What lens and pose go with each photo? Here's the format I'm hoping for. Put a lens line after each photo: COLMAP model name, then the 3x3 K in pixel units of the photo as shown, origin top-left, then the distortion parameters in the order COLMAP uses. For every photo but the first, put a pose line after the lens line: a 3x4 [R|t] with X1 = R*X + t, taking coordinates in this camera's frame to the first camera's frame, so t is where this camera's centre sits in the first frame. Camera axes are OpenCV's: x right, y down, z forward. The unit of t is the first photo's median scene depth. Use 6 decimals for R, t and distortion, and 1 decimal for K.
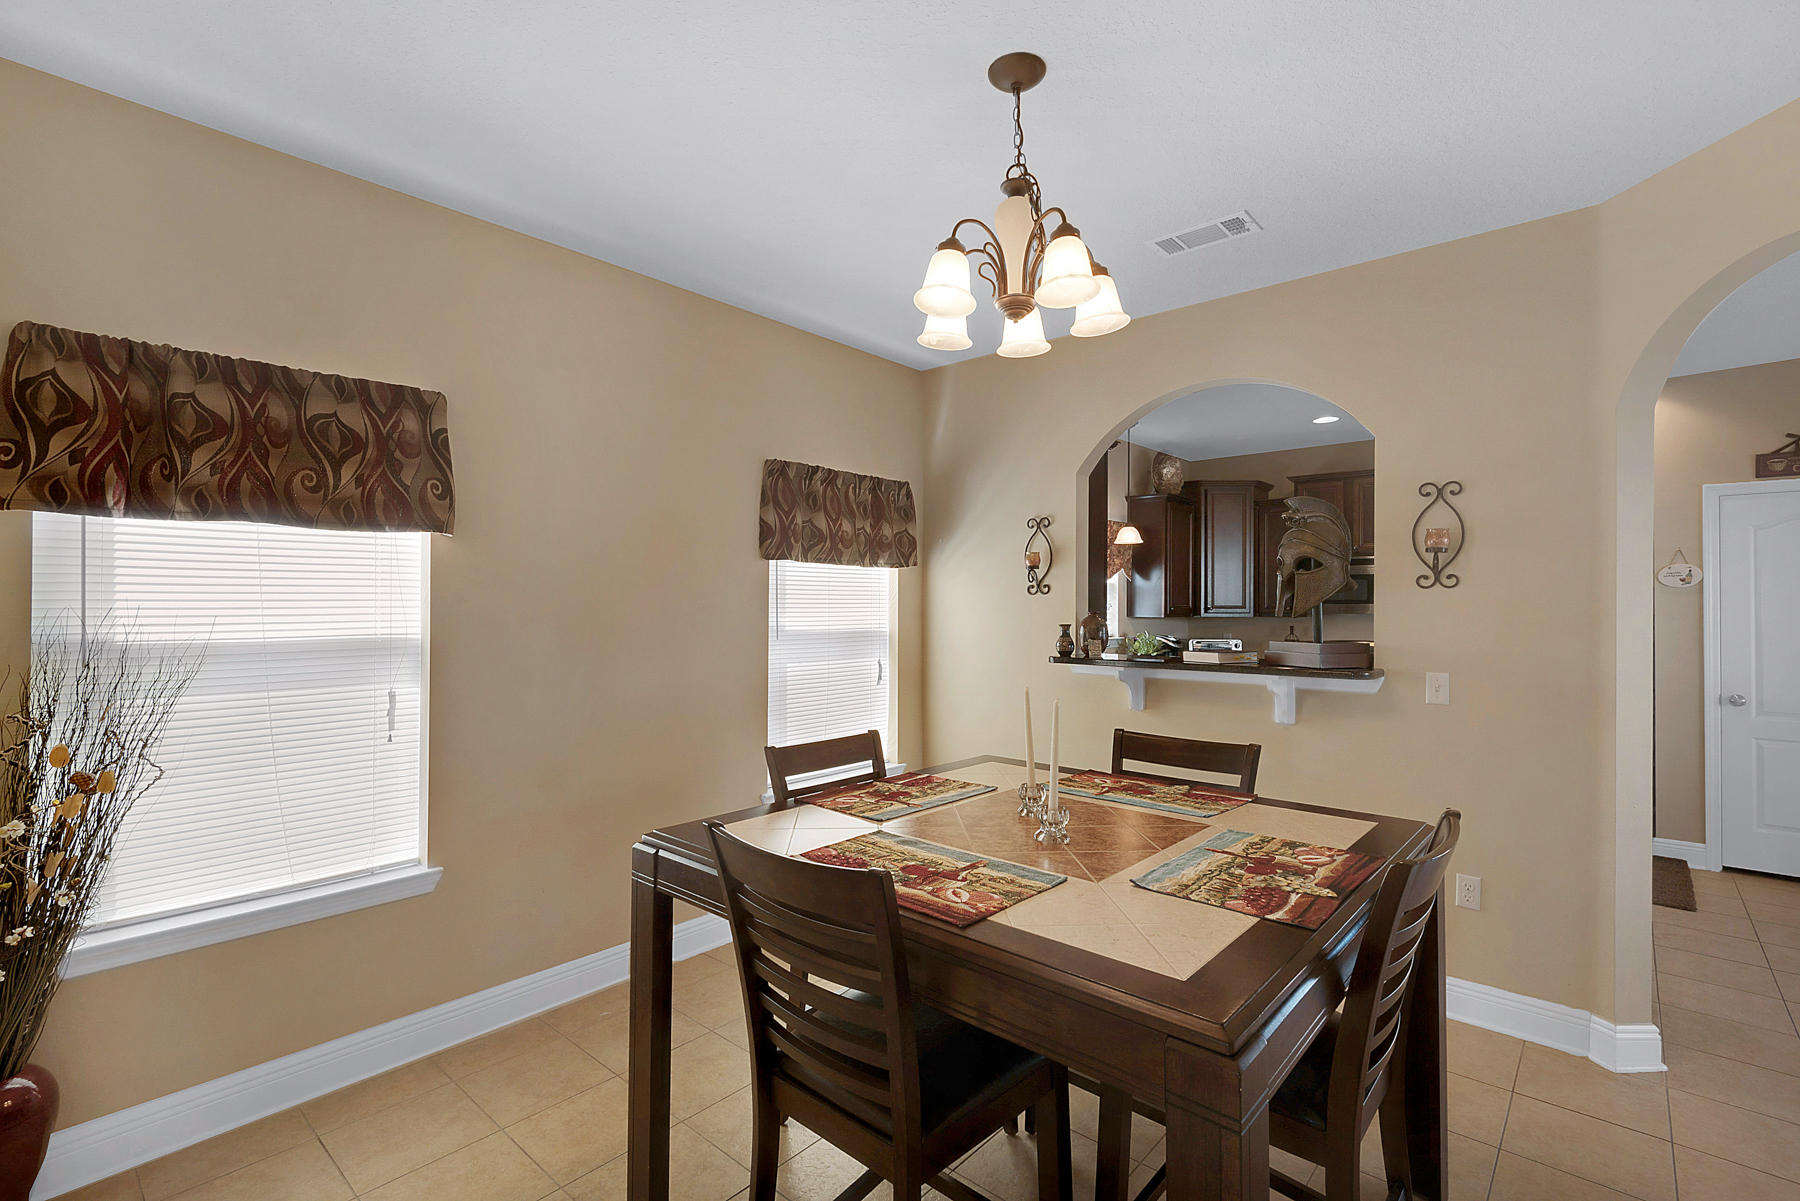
lens RADIAL K [[813.9, 0, 906.3], [0, 813.9, 610.3], [0, 0, 1]] dist [0.003041, -0.000773]
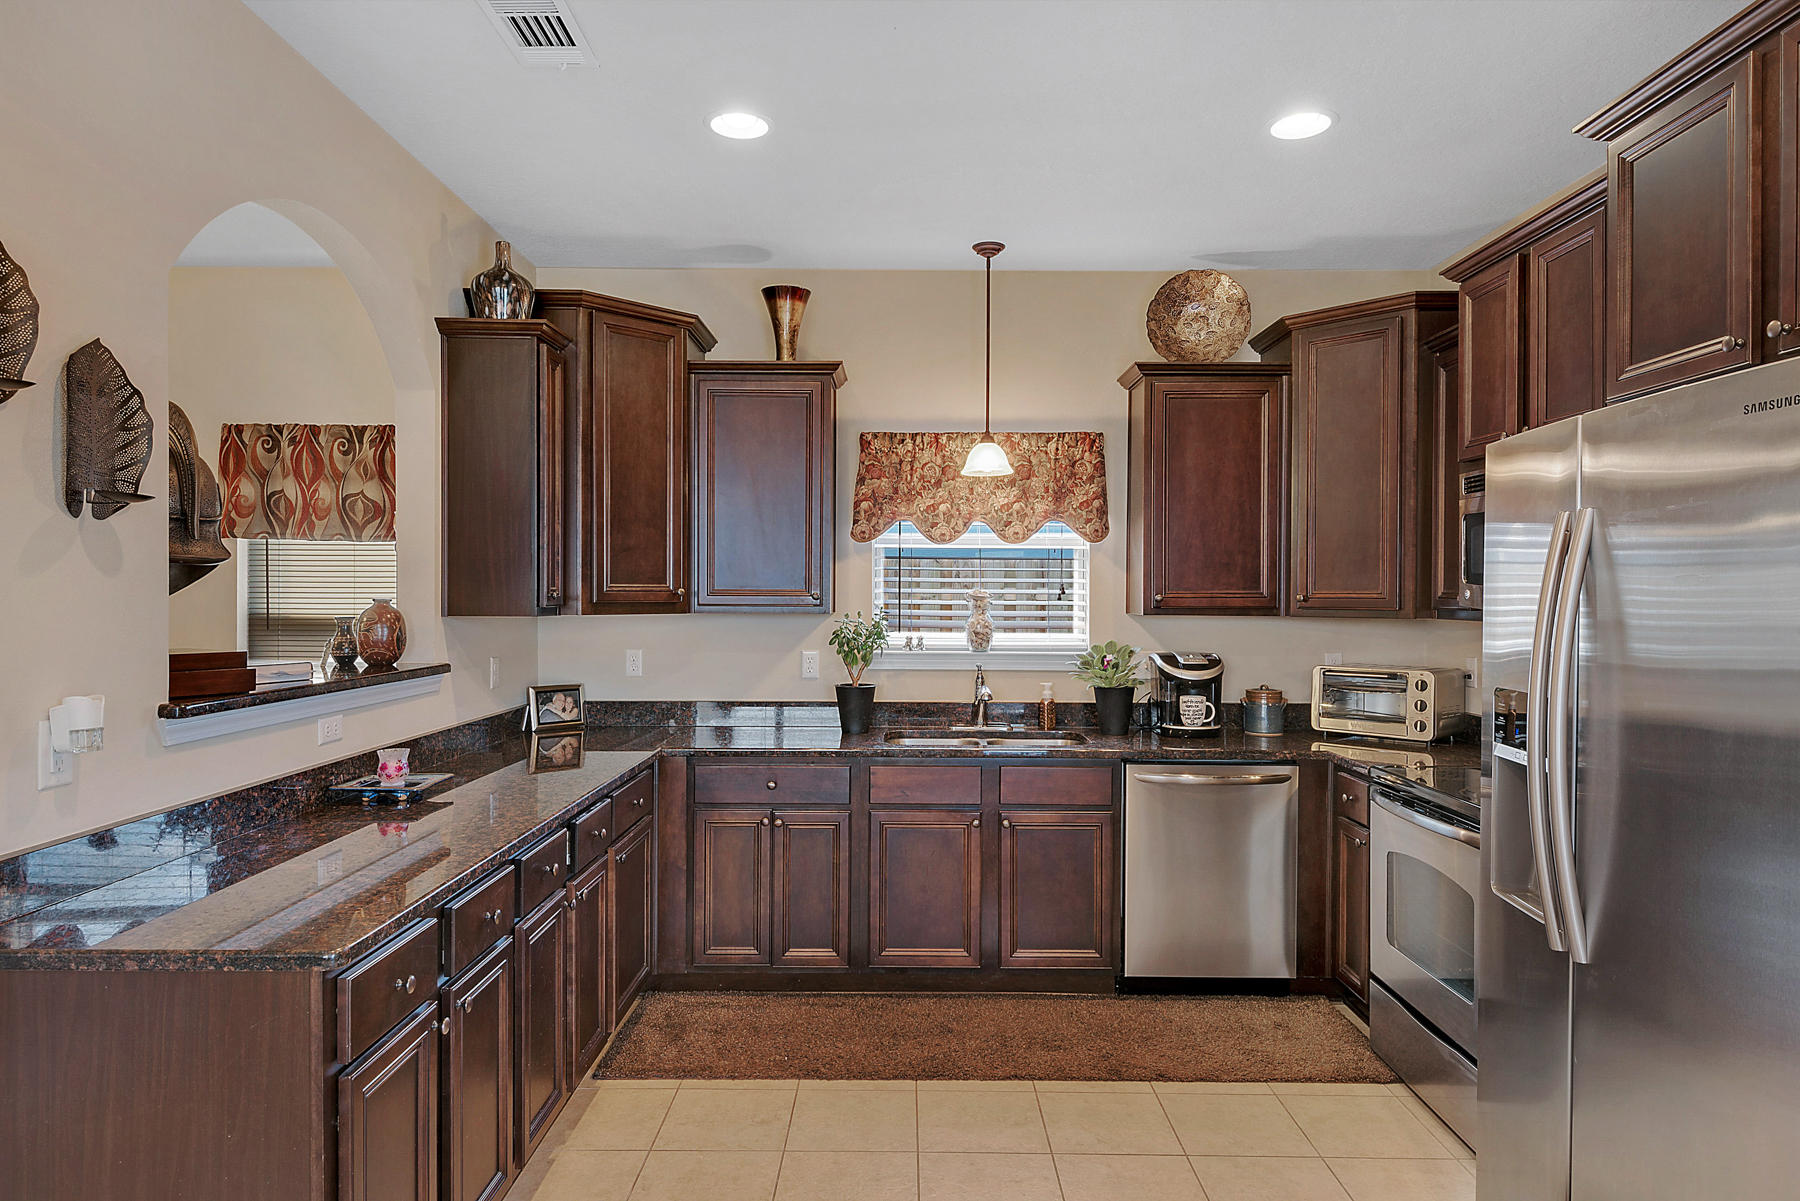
lens RADIAL K [[1087.9, 0, 855.9], [0, 1087.9, 616.4], [0, 0, 1]] dist [0.025456, -0.026535]
pose [[0.633825, 0.018766, -0.773249, 1.517381], [-0.005065, 0.999785, 0.020112, -0.005183], [0.773460, -0.008831, 0.633784, 0.951952]]
